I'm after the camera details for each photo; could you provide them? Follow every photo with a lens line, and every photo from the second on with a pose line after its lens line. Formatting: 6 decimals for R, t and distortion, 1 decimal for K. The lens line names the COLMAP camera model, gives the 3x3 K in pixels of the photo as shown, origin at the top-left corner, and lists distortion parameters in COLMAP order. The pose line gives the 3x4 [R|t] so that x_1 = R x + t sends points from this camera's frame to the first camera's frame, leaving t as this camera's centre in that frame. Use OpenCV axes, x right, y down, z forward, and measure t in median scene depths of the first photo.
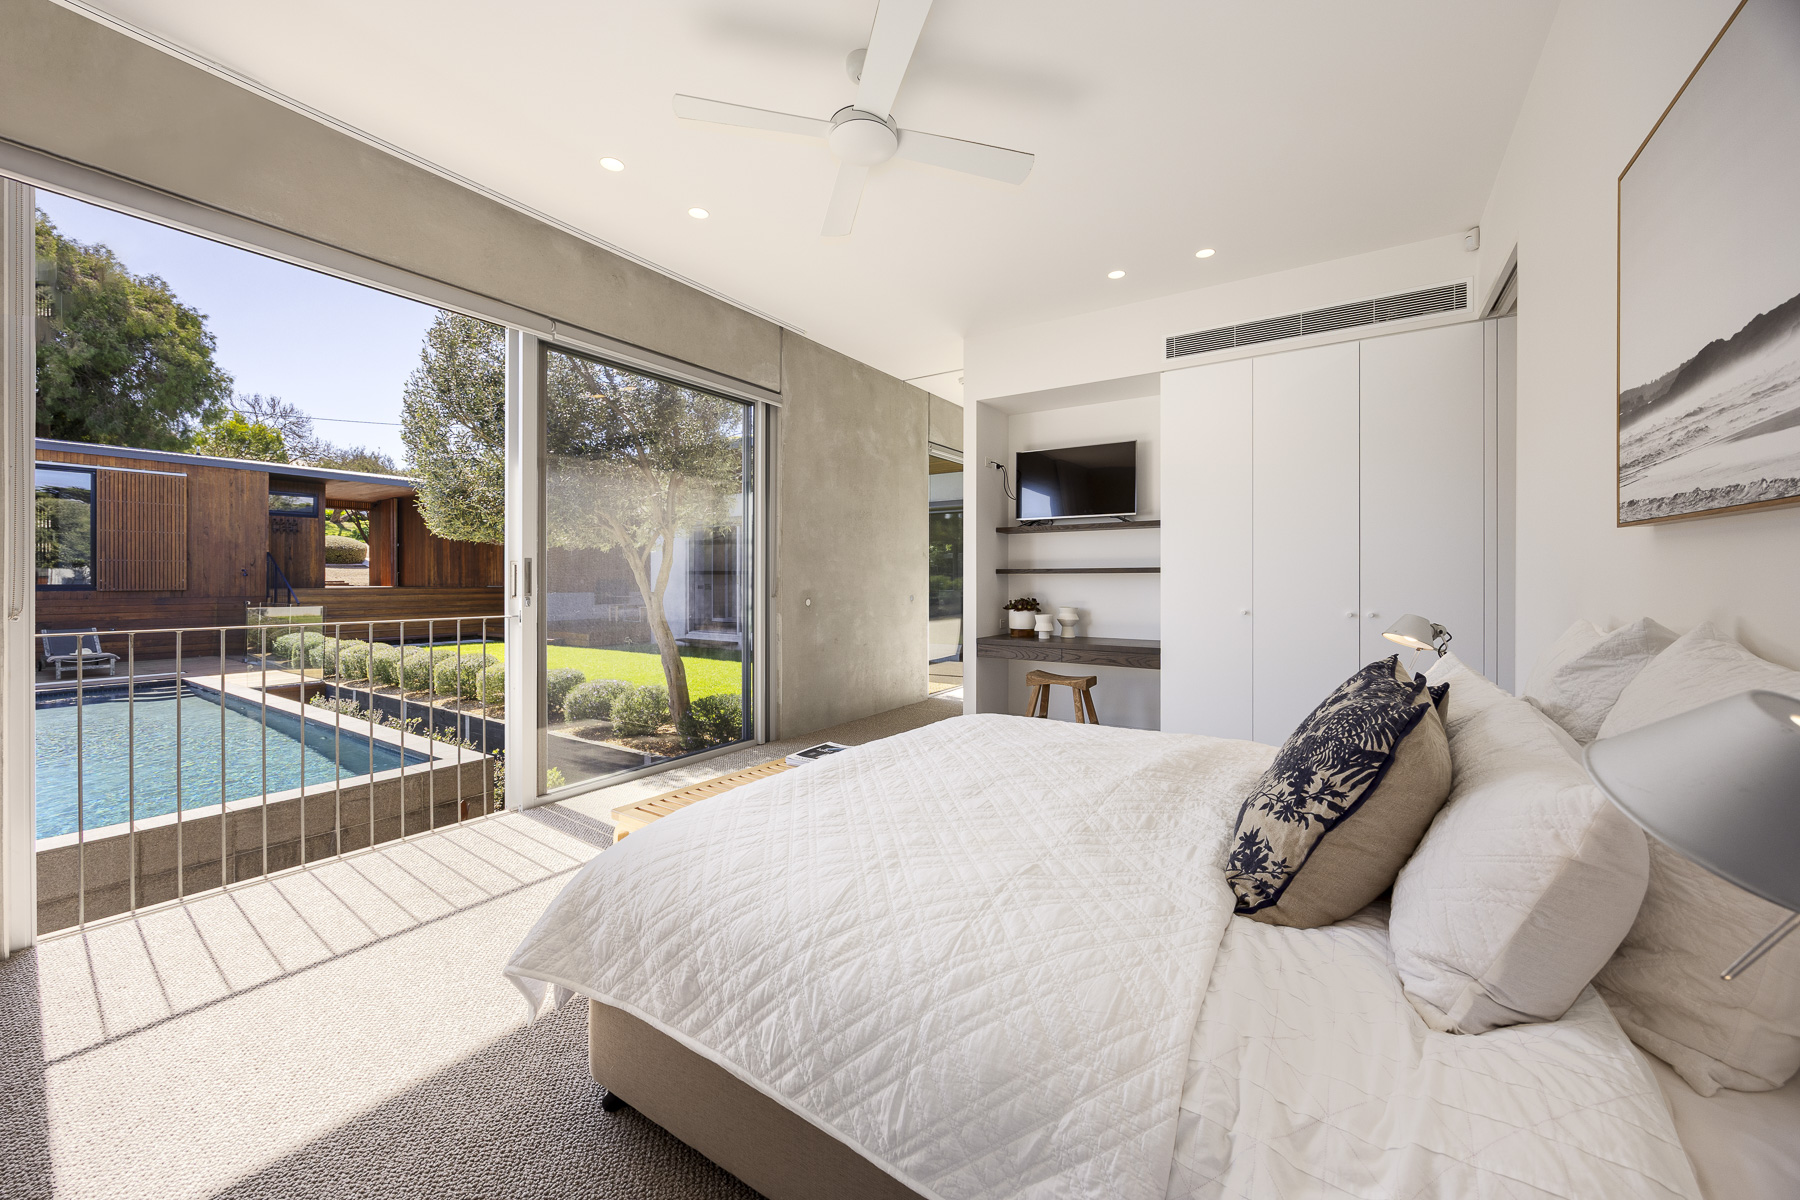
lens RADIAL K [[665.0, 0, 907.7], [0, 665.0, 592.3], [0, 0, 1]] dist [-0.009595, 0.000293]
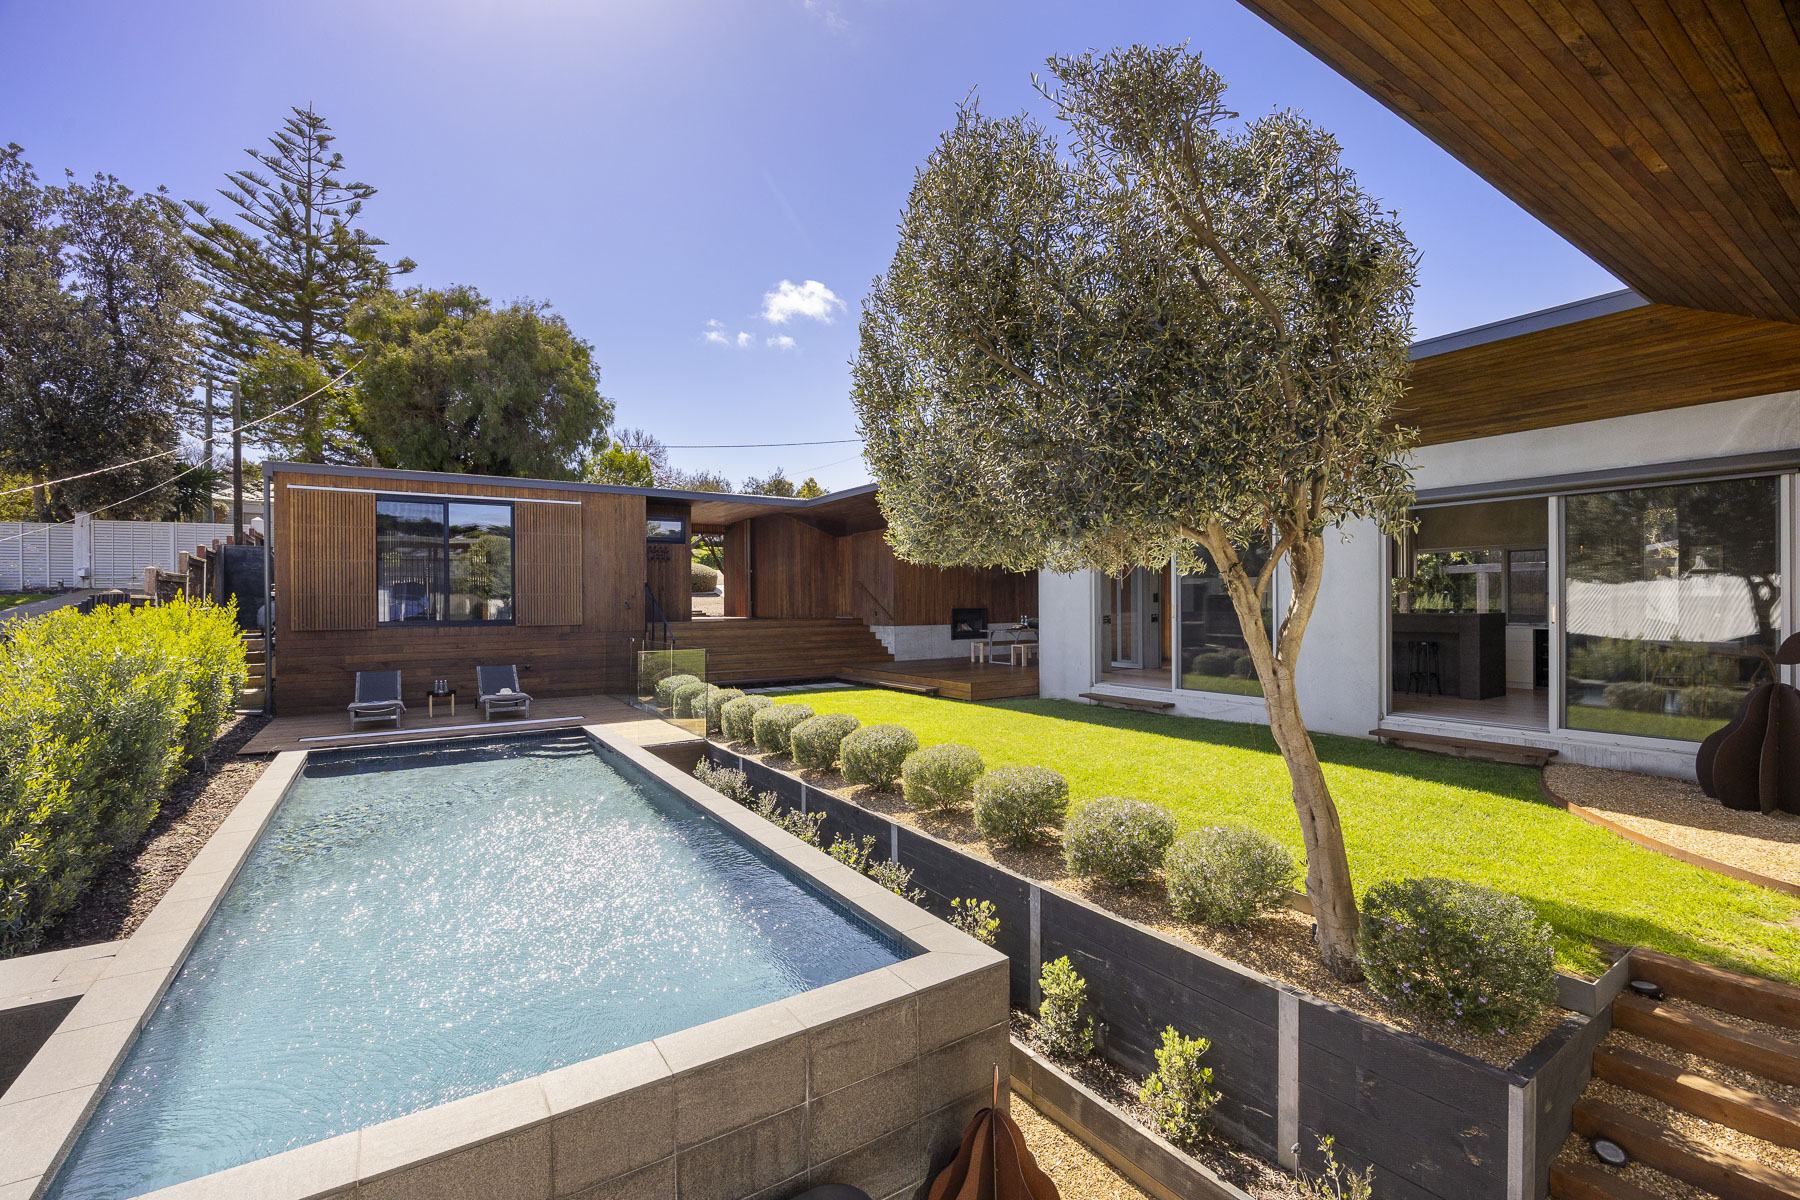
lens RADIAL K [[788.4, 0, 889.8], [0, 788.4, 634.2], [0, 0, 1]] dist [-0.032529, 0.000006]
pose [[0.900233, 0.013602, -0.435195, -0.162693], [-0.003420, 0.999702, 0.024170, -0.014902], [0.435394, -0.020271, 0.900012, 0.138247]]
